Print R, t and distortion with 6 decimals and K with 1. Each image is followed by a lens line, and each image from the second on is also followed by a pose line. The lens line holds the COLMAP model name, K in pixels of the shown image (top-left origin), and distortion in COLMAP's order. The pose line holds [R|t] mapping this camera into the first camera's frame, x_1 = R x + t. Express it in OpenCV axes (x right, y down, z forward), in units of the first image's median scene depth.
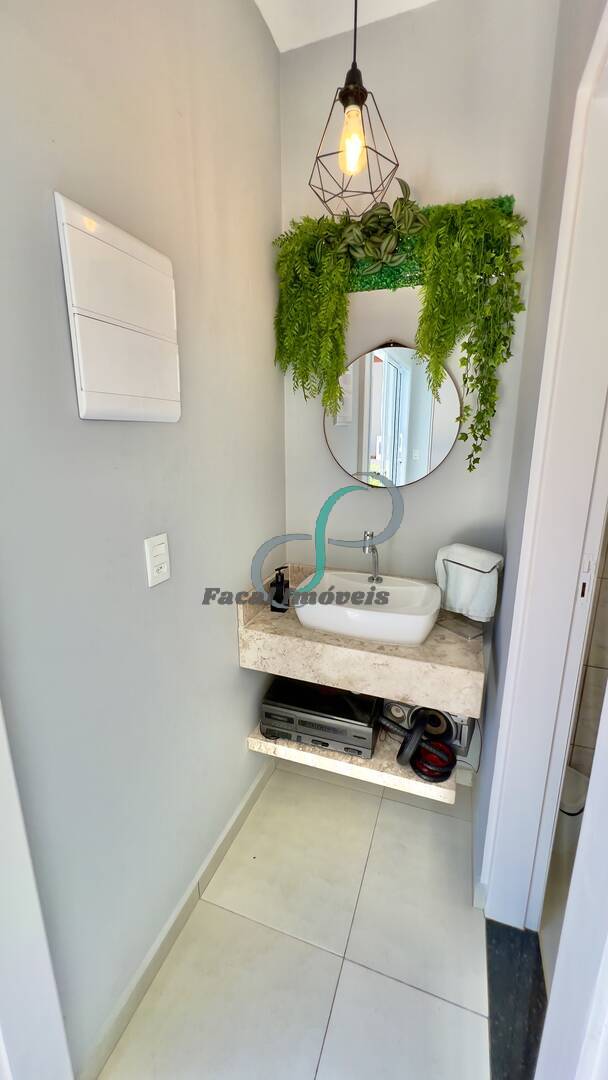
lens RADIAL K [[437.3, 0, 300.2], [0, 437.3, 538.7], [0, 0, 1]] dist [-0.002104, 0.000394]
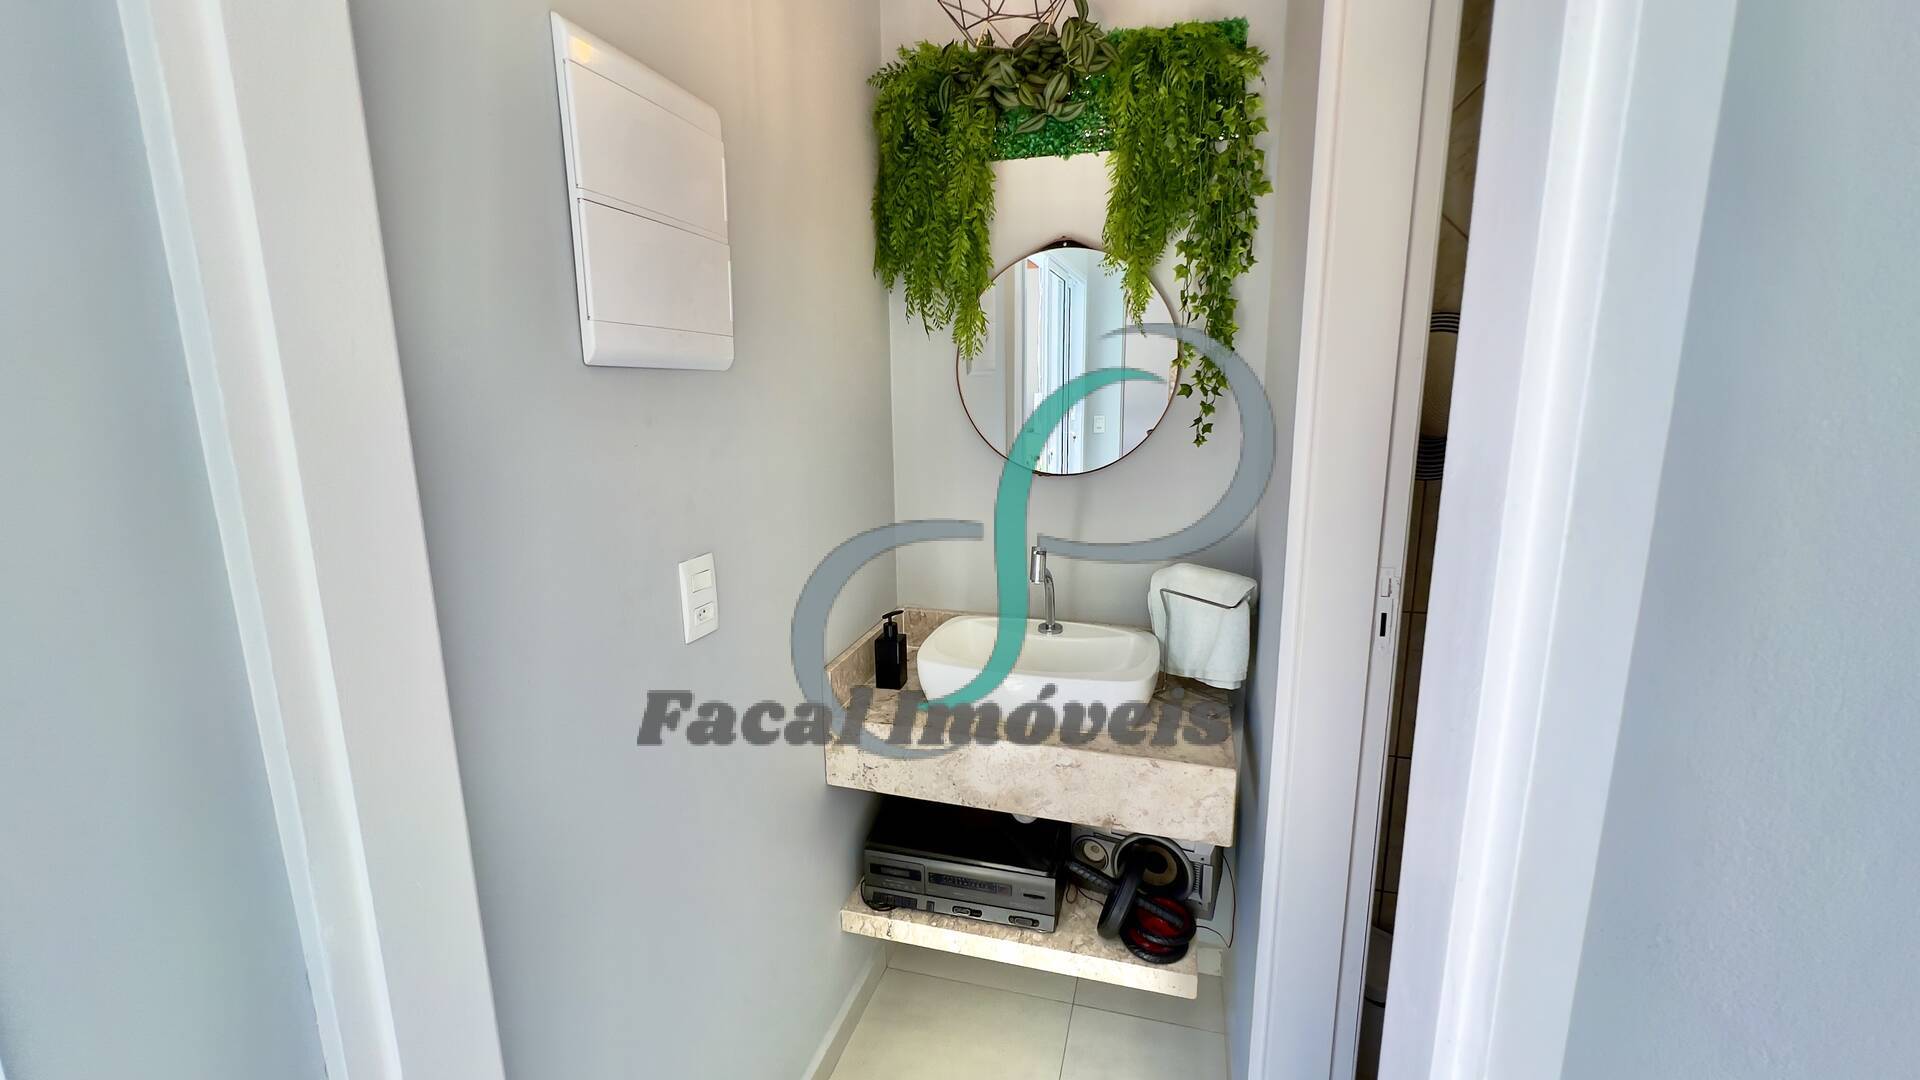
lens RADIAL K [[777.4, 0, 952.1], [0, 777.4, 538.5], [0, 0, 1]] dist [-0.002104, 0.000394]
pose [[0.997134, -0.024105, 0.071712, -0.040475], [0.027569, 0.998481, -0.047713, 0.020288], [-0.070453, 0.049554, 0.996283, -0.064626]]
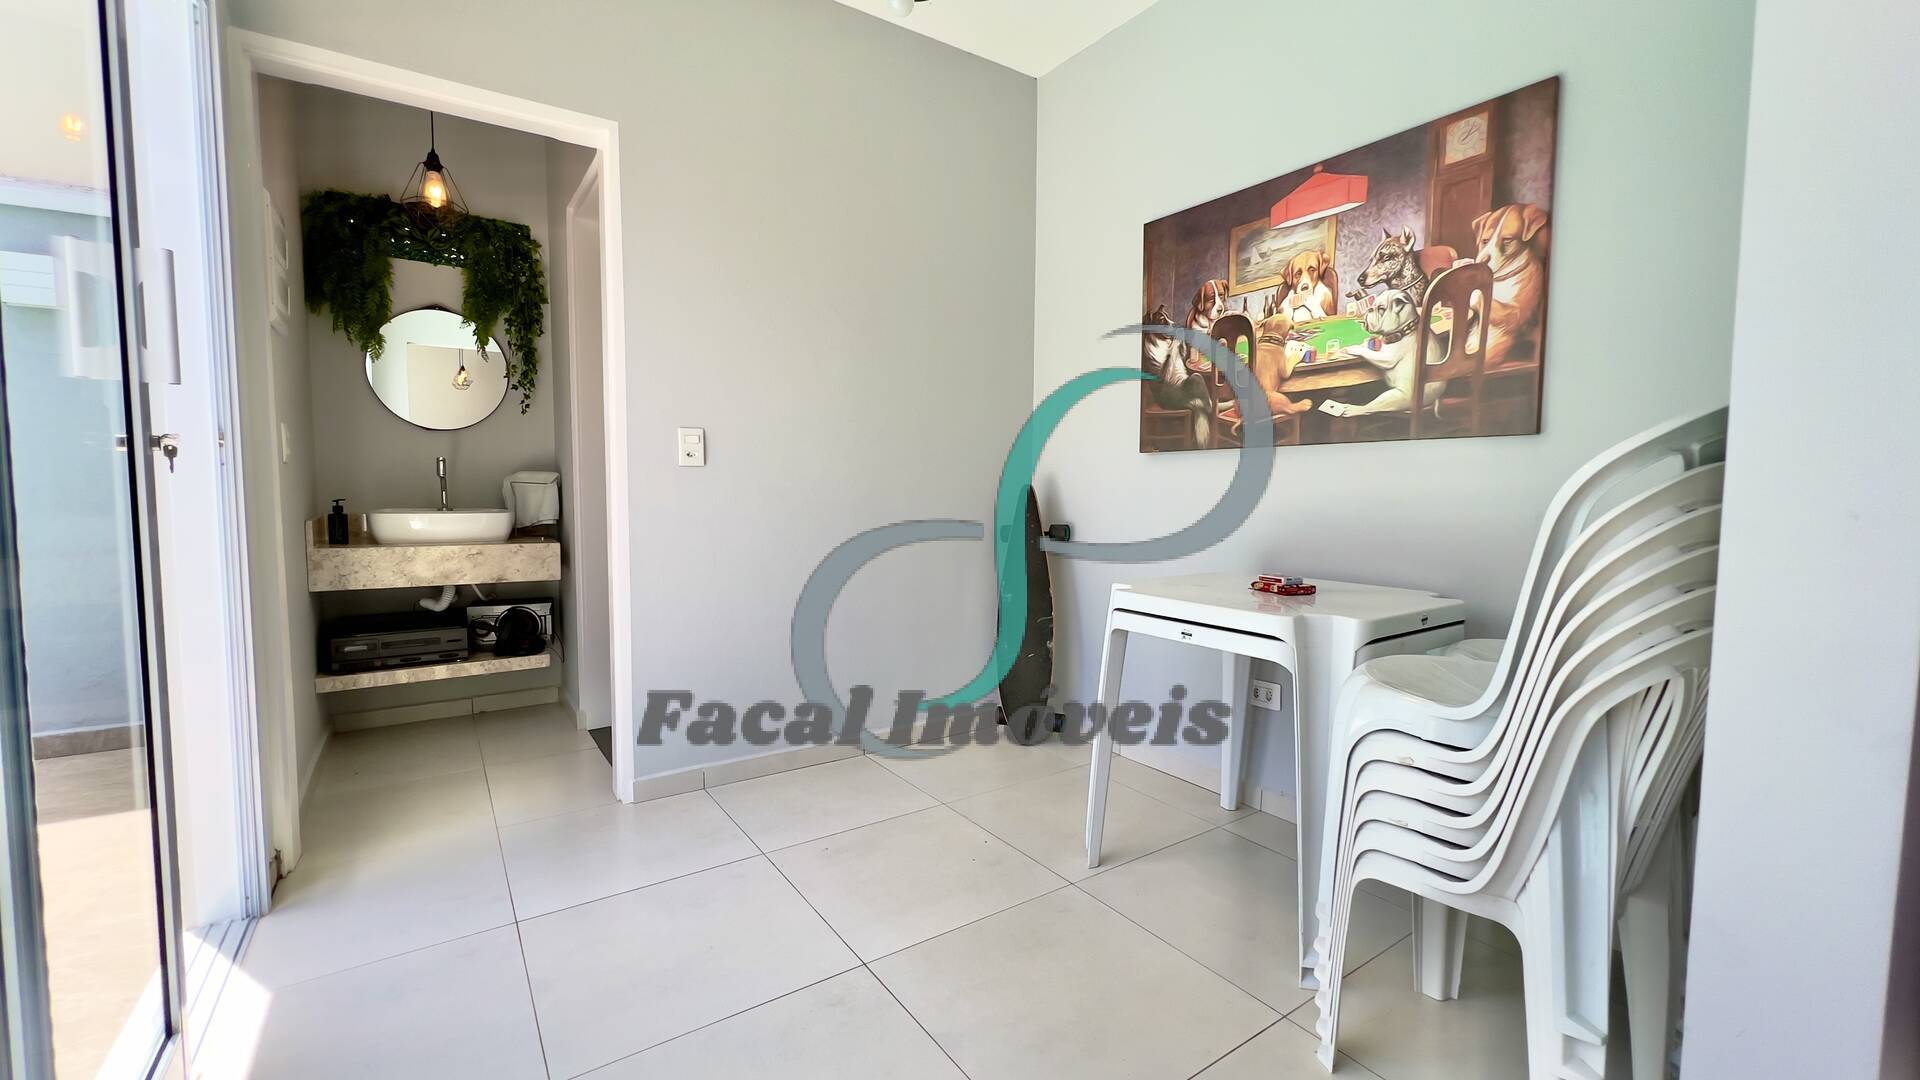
lens RADIAL K [[777.4, 0, 966.0], [0, 777.4, 536.6], [0, 0, 1]] dist [-0.002104, 0.000394]
pose [[0.568715, -0.051998, 0.820890, -0.779739], [0.184019, 0.980747, -0.065364, 0.598393], [-0.801686, 0.188232, 0.567334, -1.299234]]
